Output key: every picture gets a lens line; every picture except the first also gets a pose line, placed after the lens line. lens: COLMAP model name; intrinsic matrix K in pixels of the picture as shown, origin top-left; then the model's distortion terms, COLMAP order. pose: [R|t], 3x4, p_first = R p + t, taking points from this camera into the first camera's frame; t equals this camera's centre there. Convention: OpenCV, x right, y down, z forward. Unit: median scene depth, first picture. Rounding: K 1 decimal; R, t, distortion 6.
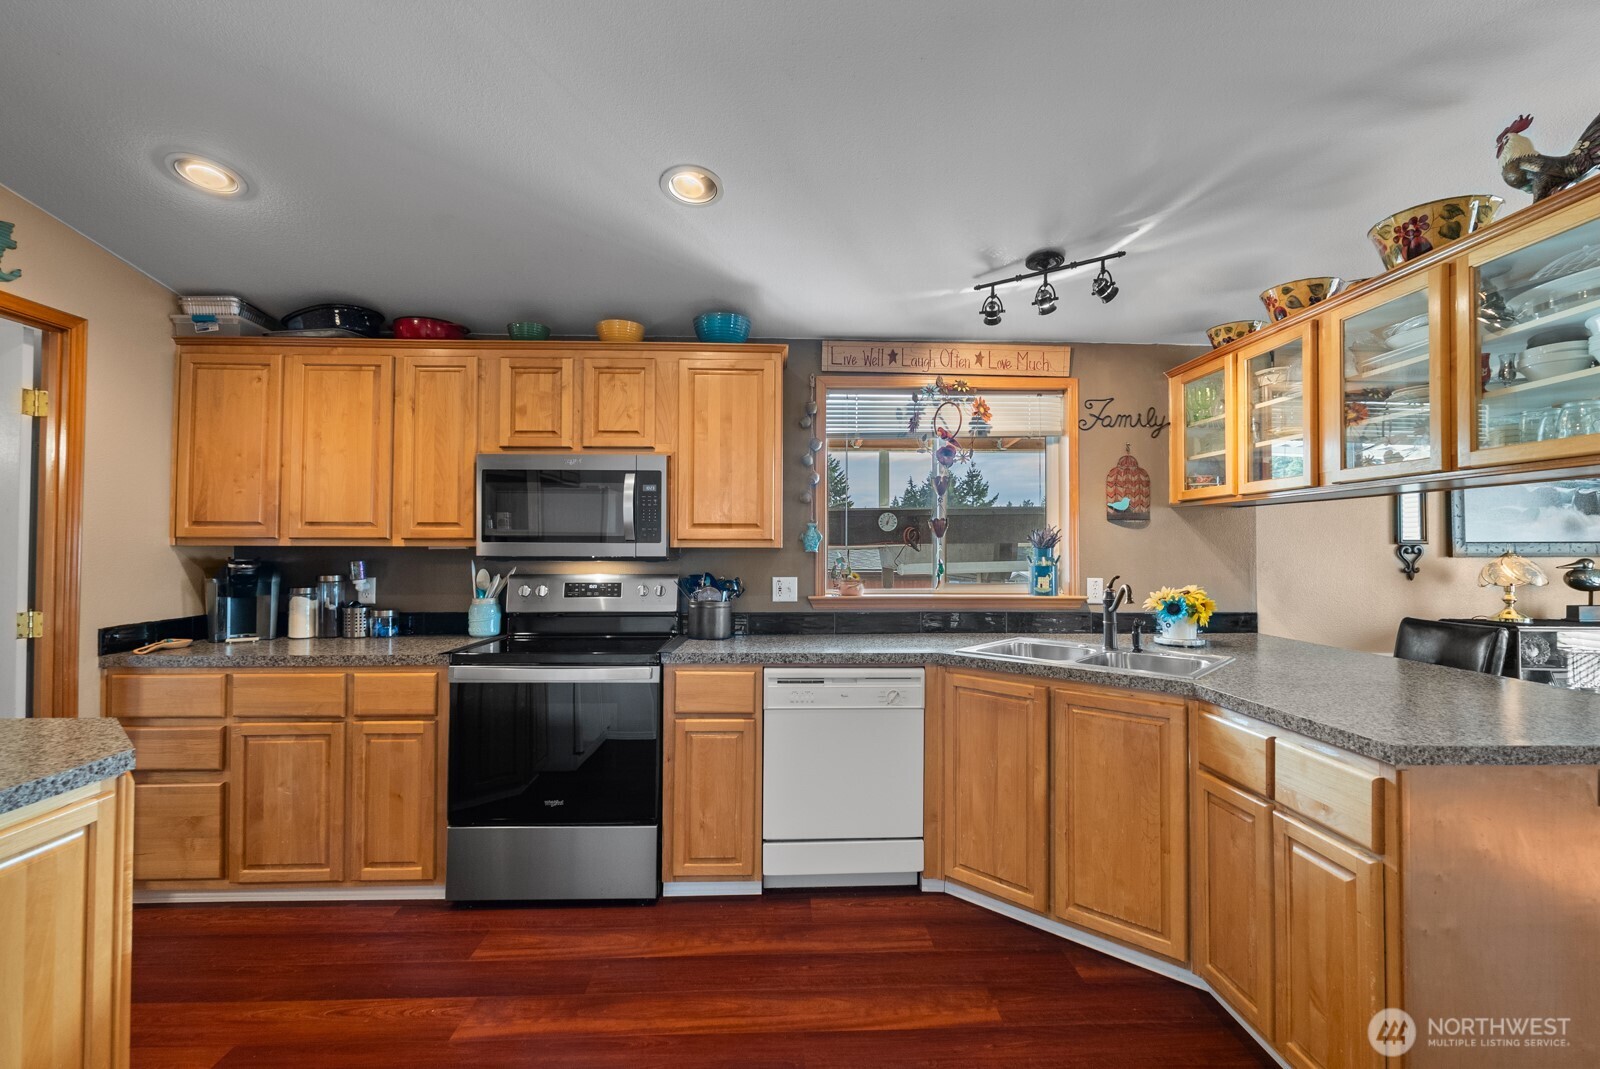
lens RADIAL K [[706.7, 0, 804.6], [0, 706.7, 537.5], [0, 0, 1]] dist [-0.004469, 0.001264]
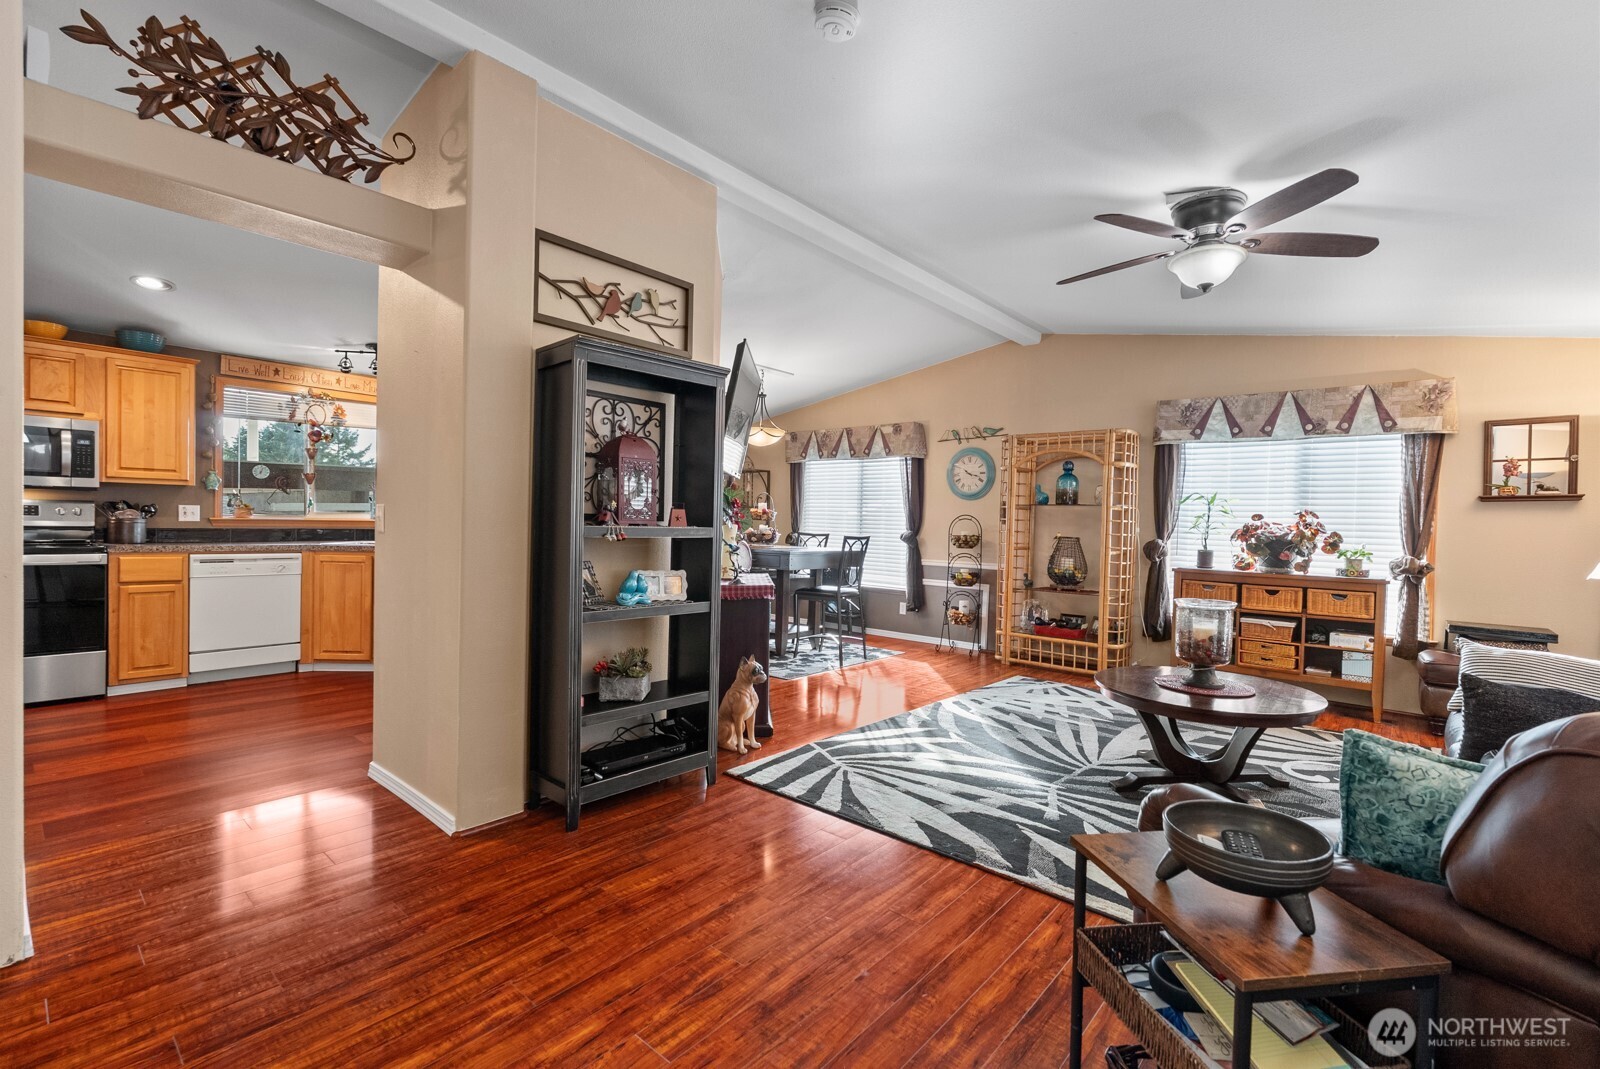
lens RADIAL K [[706.7, 0, 804.9], [0, 706.7, 537.1], [0, 0, 1]] dist [-0.004469, 0.001264]
pose [[0.682917, -0.004590, 0.730482, -0.270014], [-0.035794, 0.998569, 0.039738, 0.019178], [-0.729619, -0.053285, 0.681775, -1.182733]]
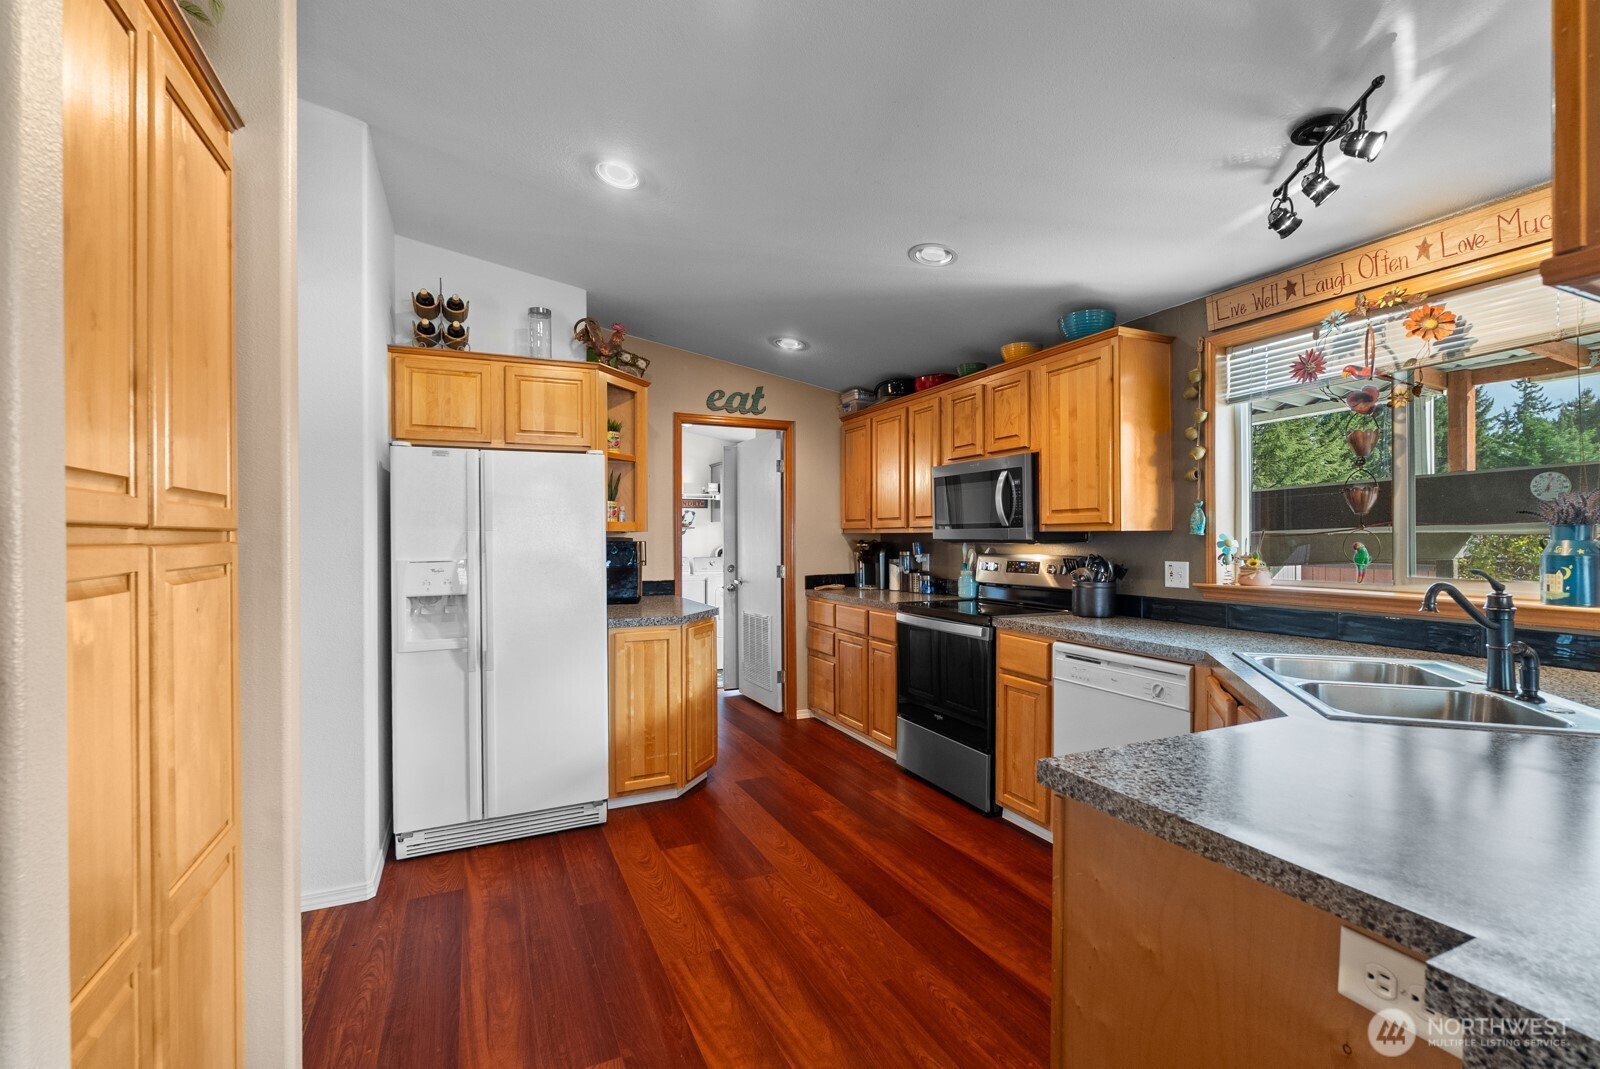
lens RADIAL K [[706.7, 0, 803.0], [0, 706.7, 538.4], [0, 0, 1]] dist [-0.004469, 0.001264]
pose [[0.385206, -0.001396, -0.922830, 0.749850], [0.021424, 0.999743, 0.007431, 0.008901], [0.922582, -0.022633, 0.385137, 0.209378]]
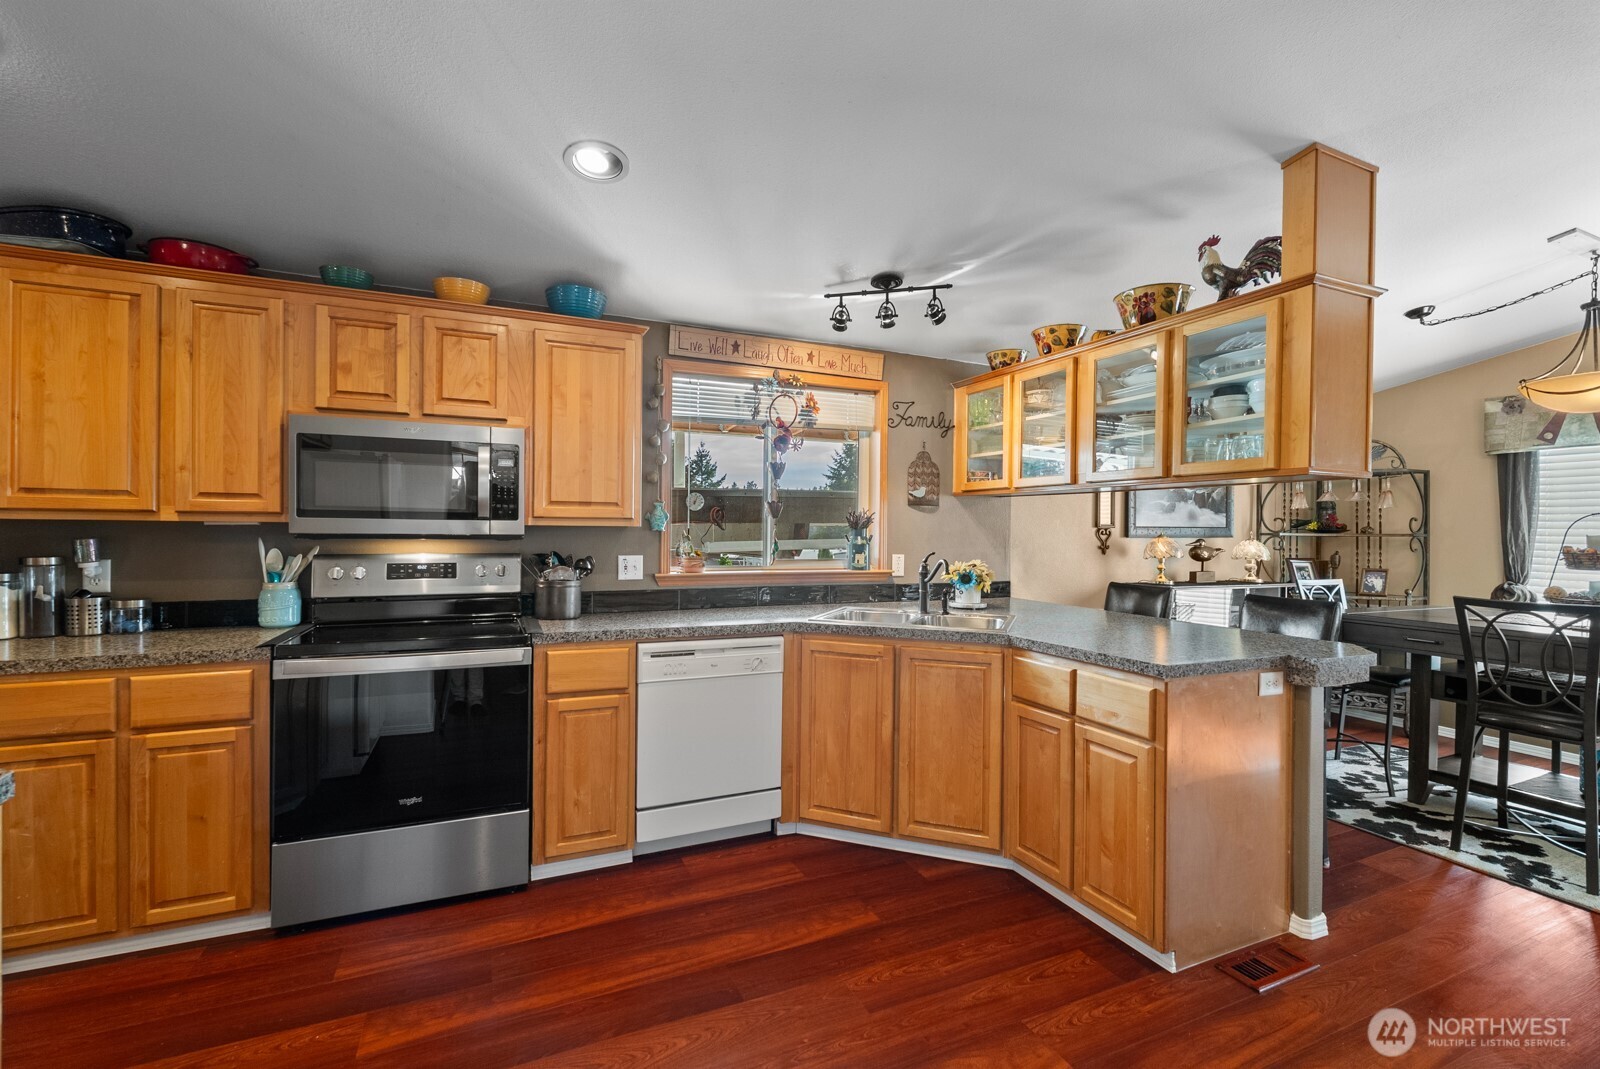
lens RADIAL K [[706.7, 0, 805.8], [0, 706.7, 537.9], [0, 0, 1]] dist [-0.004469, 0.001264]
pose [[0.926457, 0.002553, 0.376393, -0.204535], [-0.014011, 0.999518, 0.027706, -0.000770], [-0.376140, -0.030941, 0.926046, -0.035943]]
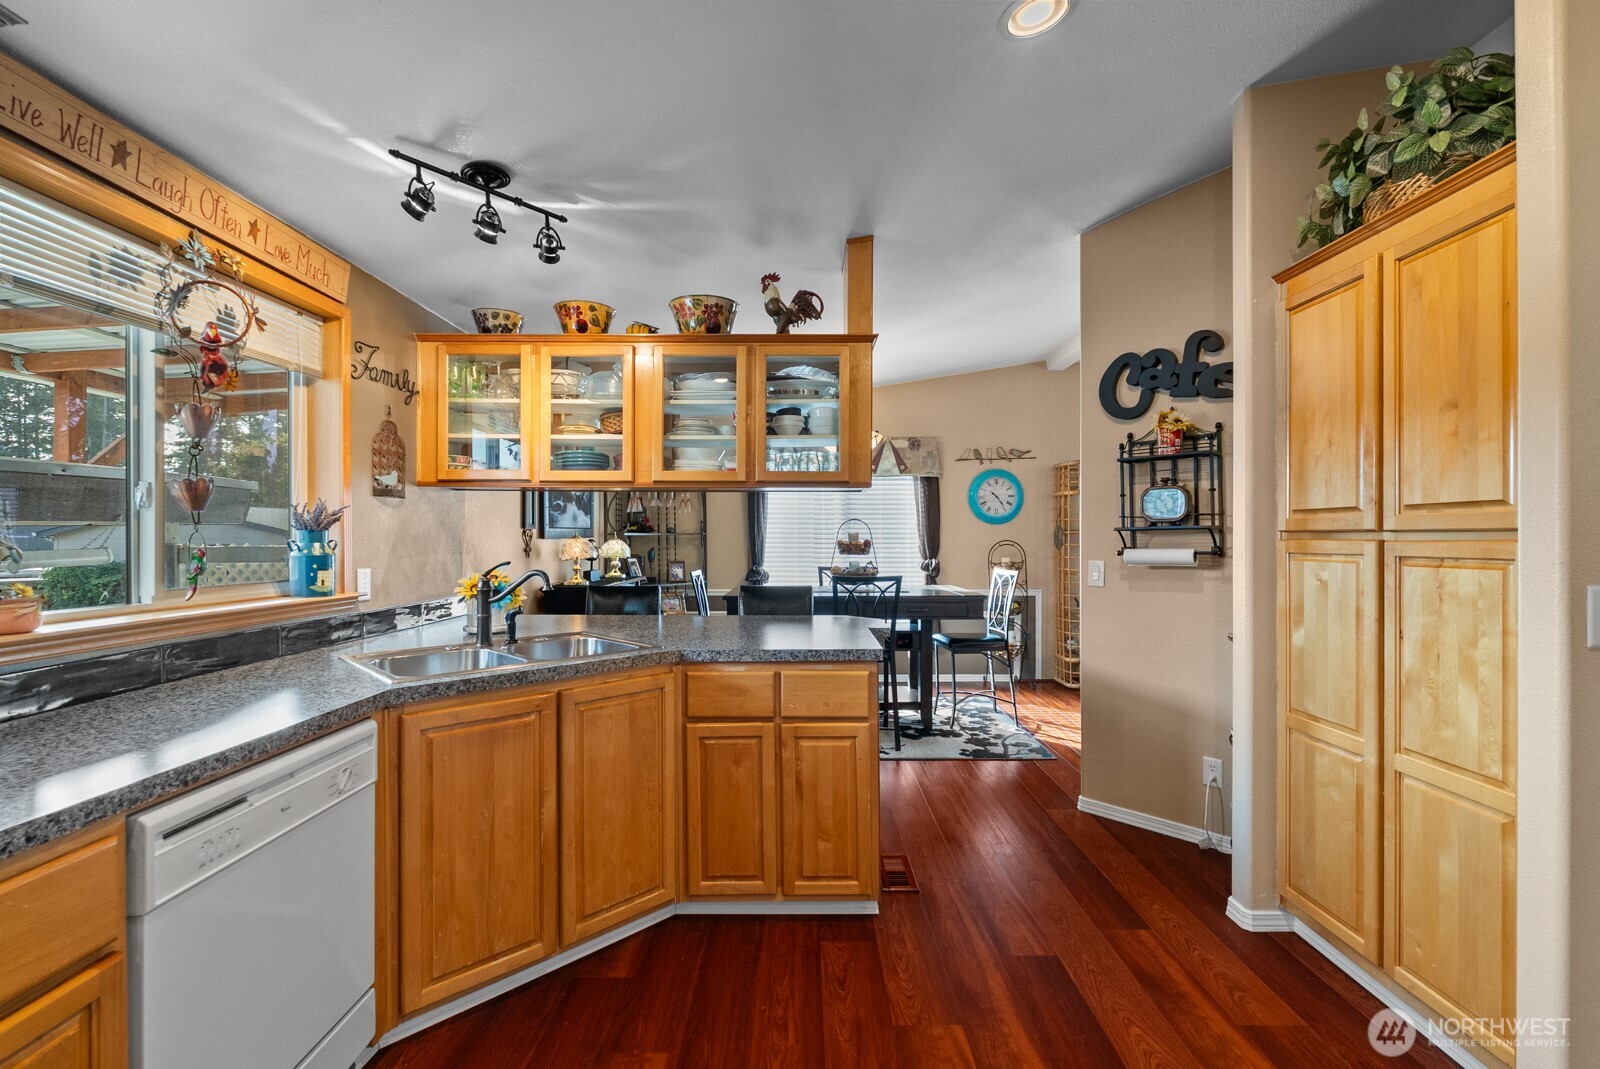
lens RADIAL K [[706.7, 0, 806.2], [0, 706.7, 537.2], [0, 0, 1]] dist [-0.004469, 0.001264]
pose [[0.035335, -0.004321, 0.999366, -0.426613], [-0.018325, 0.999820, 0.004971, 0.010861], [-0.999208, -0.018489, 0.035249, 0.558603]]
